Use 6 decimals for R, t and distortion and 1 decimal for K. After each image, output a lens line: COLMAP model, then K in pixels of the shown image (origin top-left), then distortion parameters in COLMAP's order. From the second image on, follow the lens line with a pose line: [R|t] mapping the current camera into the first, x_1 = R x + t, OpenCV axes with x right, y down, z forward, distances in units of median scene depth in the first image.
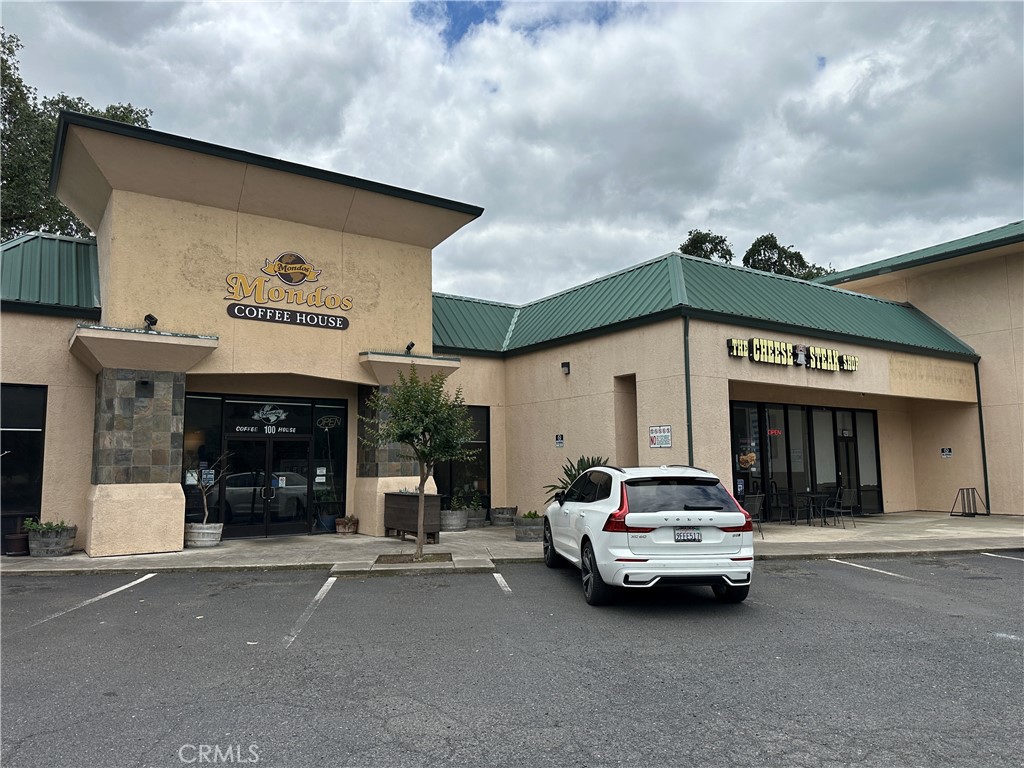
lens RADIAL K [[714.7, 0, 512.3], [0, 714.7, 392.3], [0, 0, 1]] dist [0.034430, -0.050276]
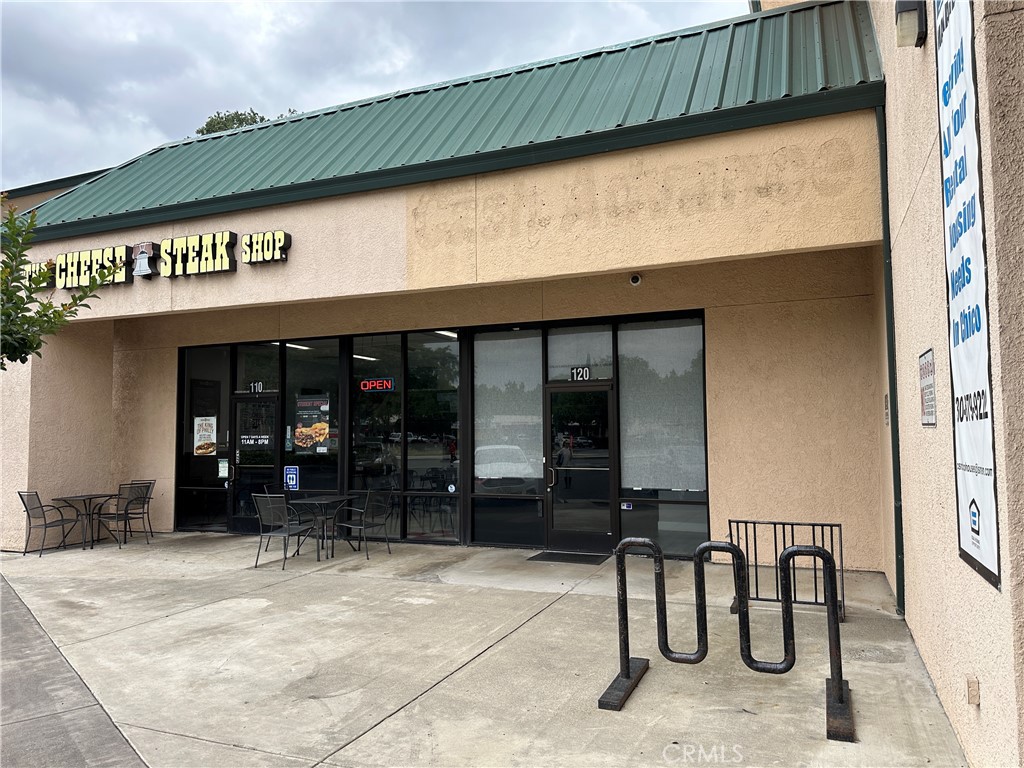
lens RADIAL K [[714.5, 0, 515.2], [0, 714.5, 388.4], [0, 0, 1]] dist [0.111178, -0.153640]
pose [[0.537925, -0.044062, -0.841841, 1.038942], [0.090994, 0.995833, 0.006022, 0.074993], [0.838068, -0.079842, 0.539693, 0.906752]]
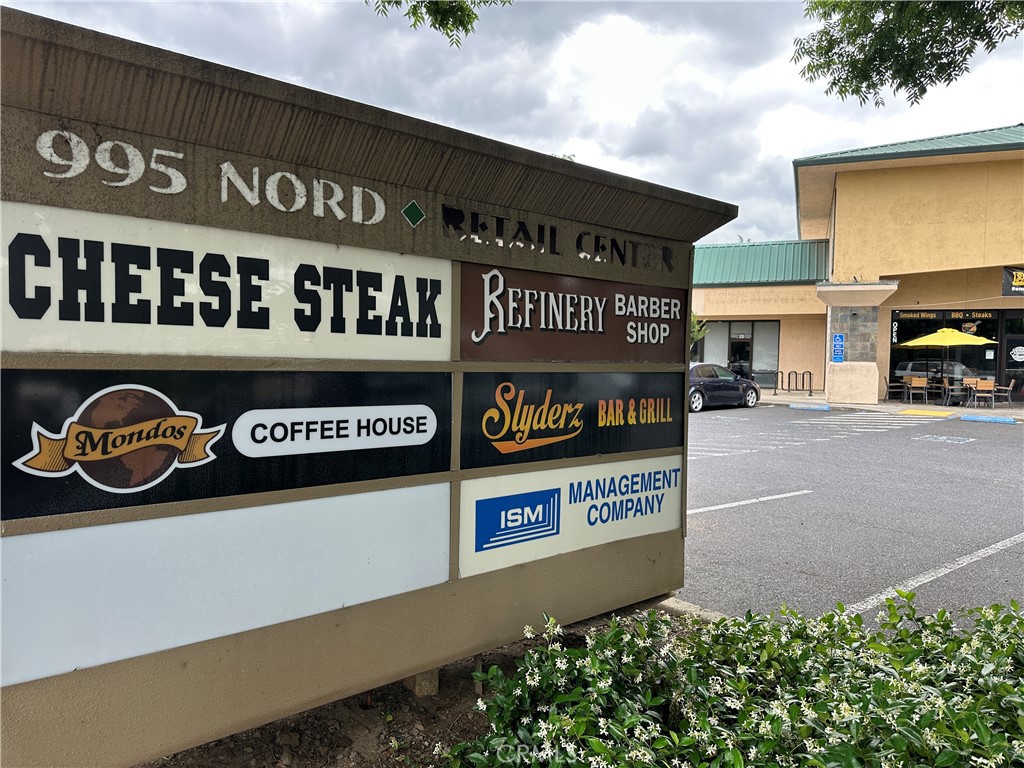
lens RADIAL K [[714.7, 0, 512.3], [0, 714.7, 392.3], [0, 0, 1]] dist [0.034430, -0.050276]
pose [[0.544478, 0.063432, -0.836373, 1.892314], [0.069351, 0.990318, 0.120254, -0.057196], [0.835903, -0.123479, 0.534807, -0.330085]]
